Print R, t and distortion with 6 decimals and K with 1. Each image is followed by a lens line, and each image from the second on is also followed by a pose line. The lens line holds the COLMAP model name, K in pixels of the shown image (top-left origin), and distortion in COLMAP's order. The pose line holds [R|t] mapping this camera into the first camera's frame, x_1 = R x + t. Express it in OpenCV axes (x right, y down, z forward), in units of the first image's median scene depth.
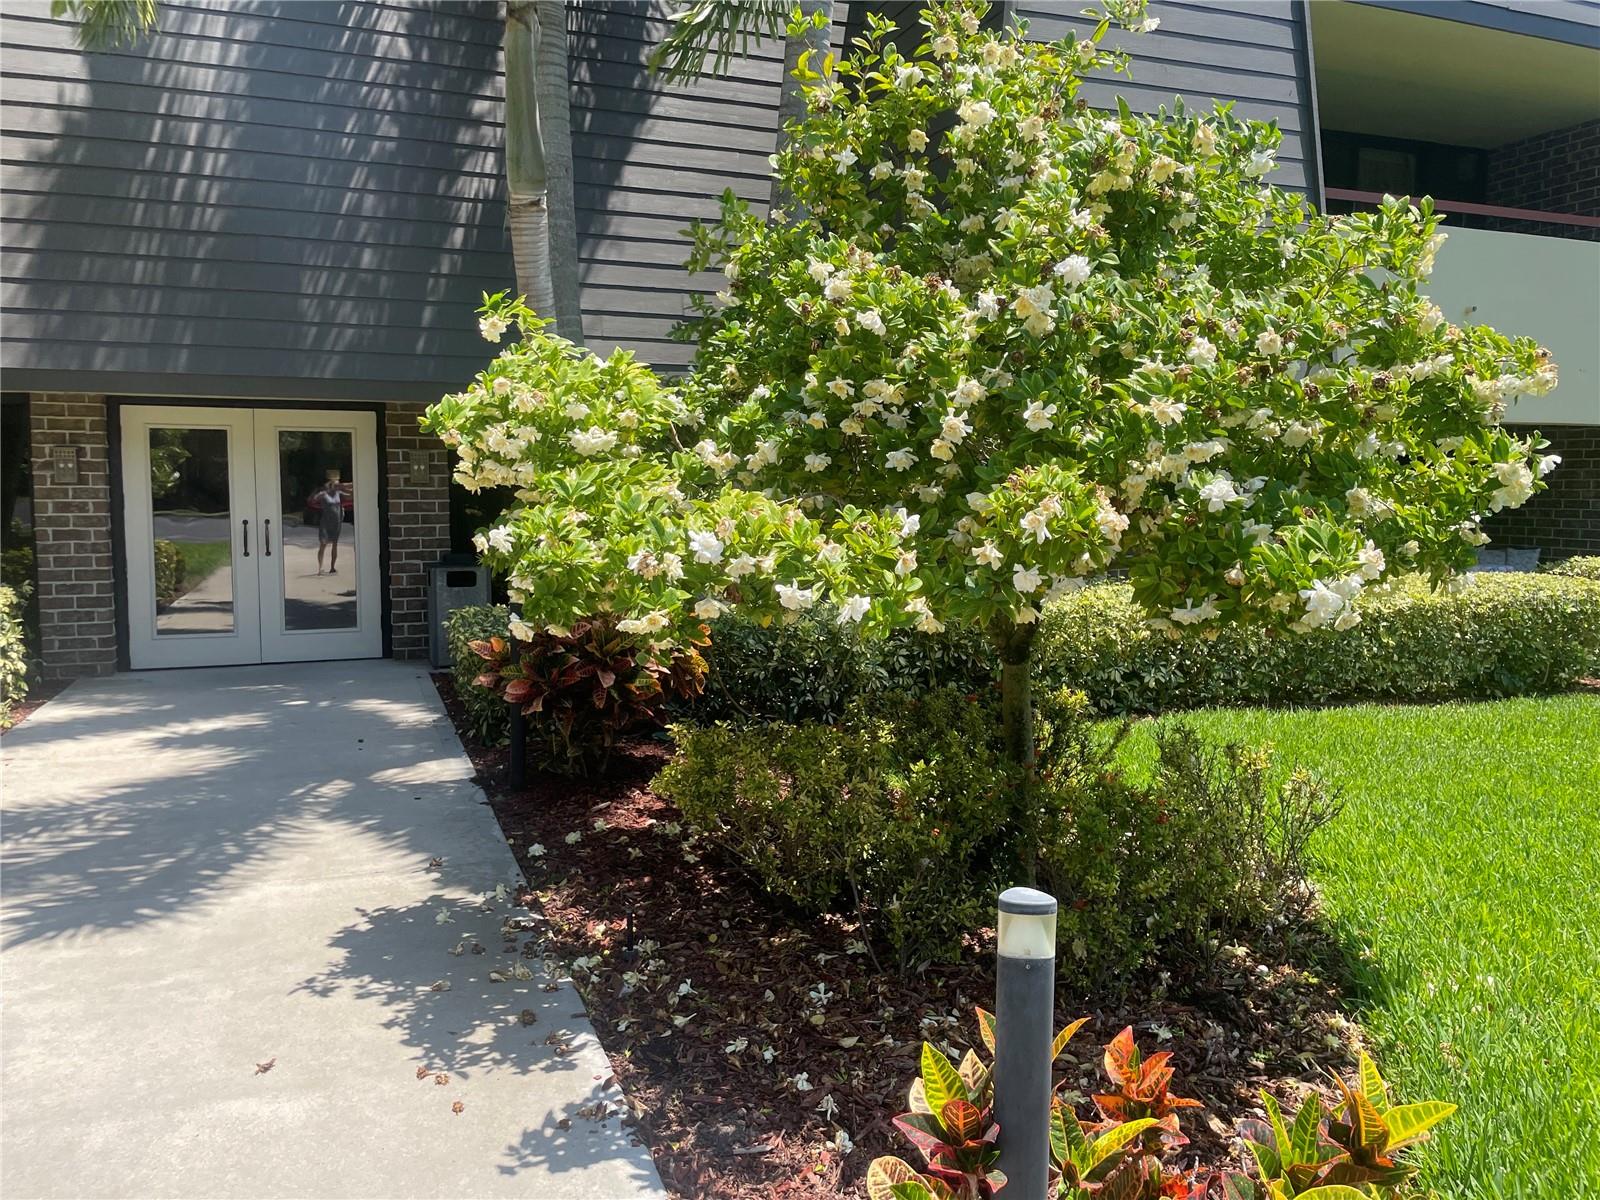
lens RADIAL K [[1210.5, 0, 805.5], [0, 1210.5, 578.9], [0, 0, 1]] dist [0.081761, -0.118438]
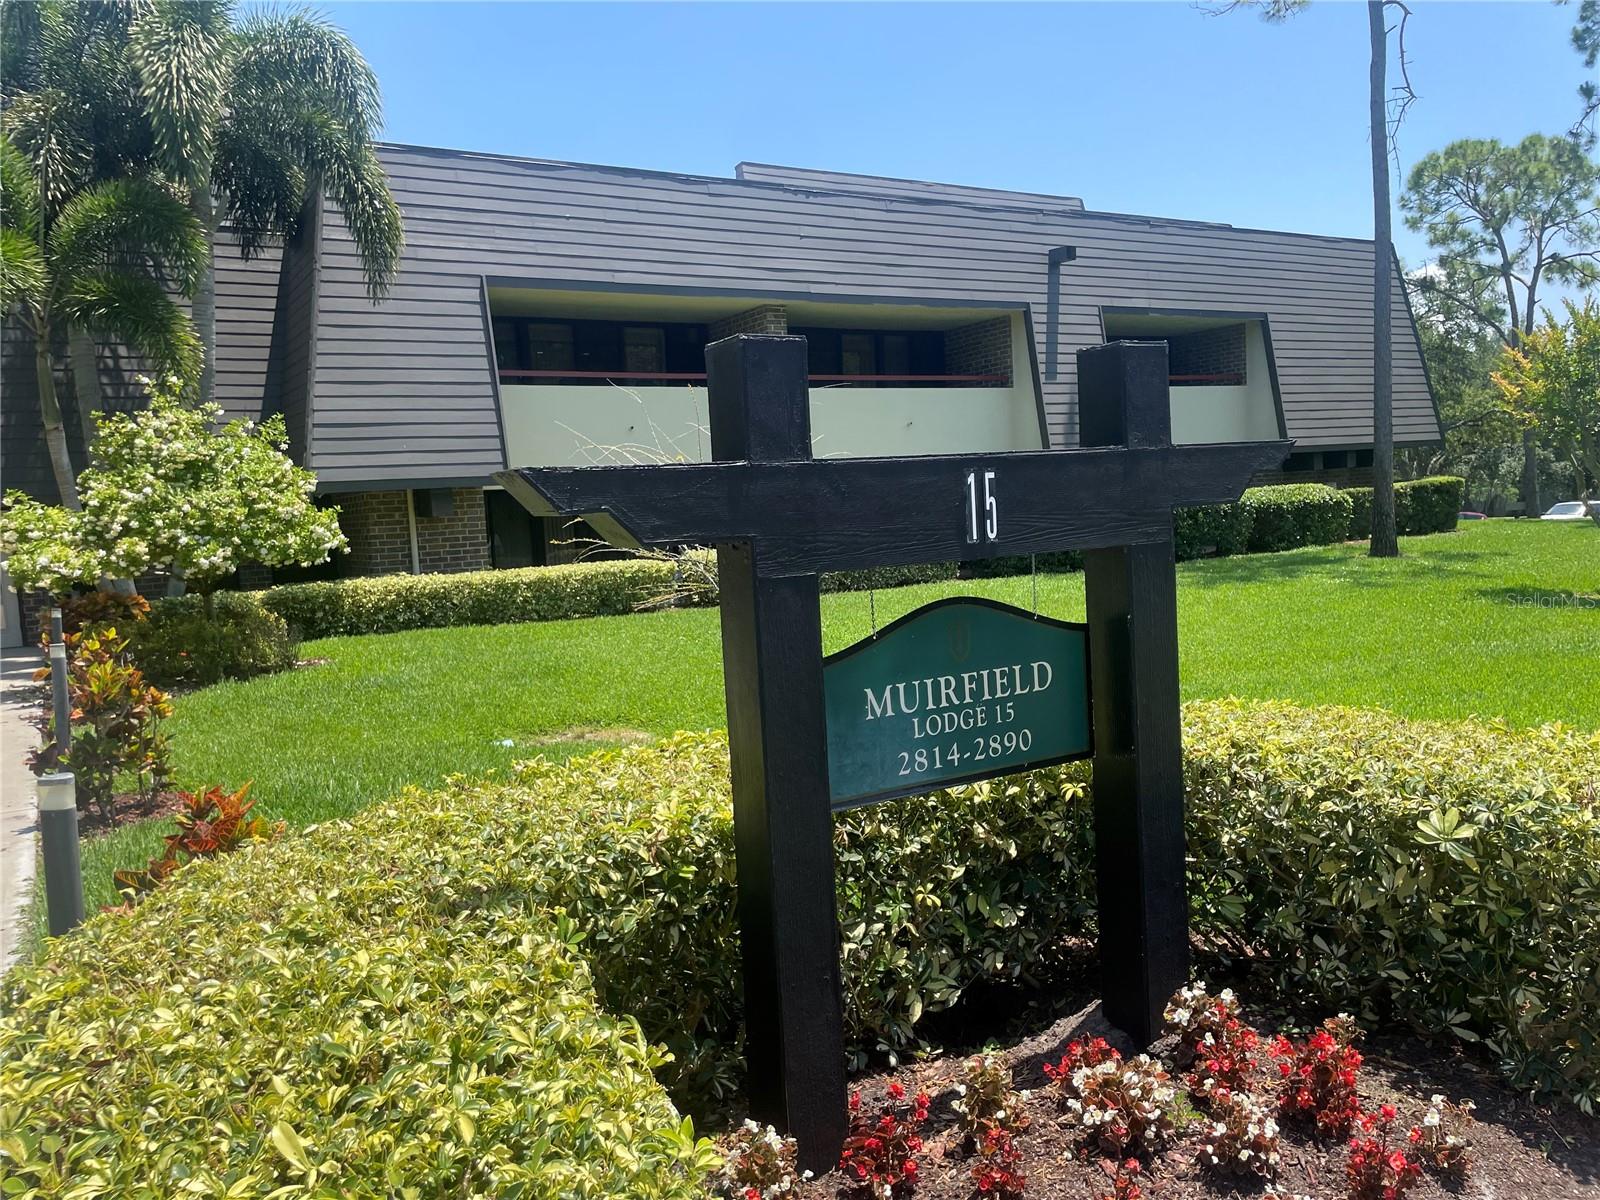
lens RADIAL K [[1210.5, 0, 805.5], [0, 1210.5, 578.9], [0, 0, 1]] dist [0.081761, -0.118438]
pose [[0.964135, -0.076026, 0.254290, 1.051035], [0.080718, 0.996704, -0.008054, 0.219279], [-0.252840, 0.028291, 0.967094, -2.965834]]
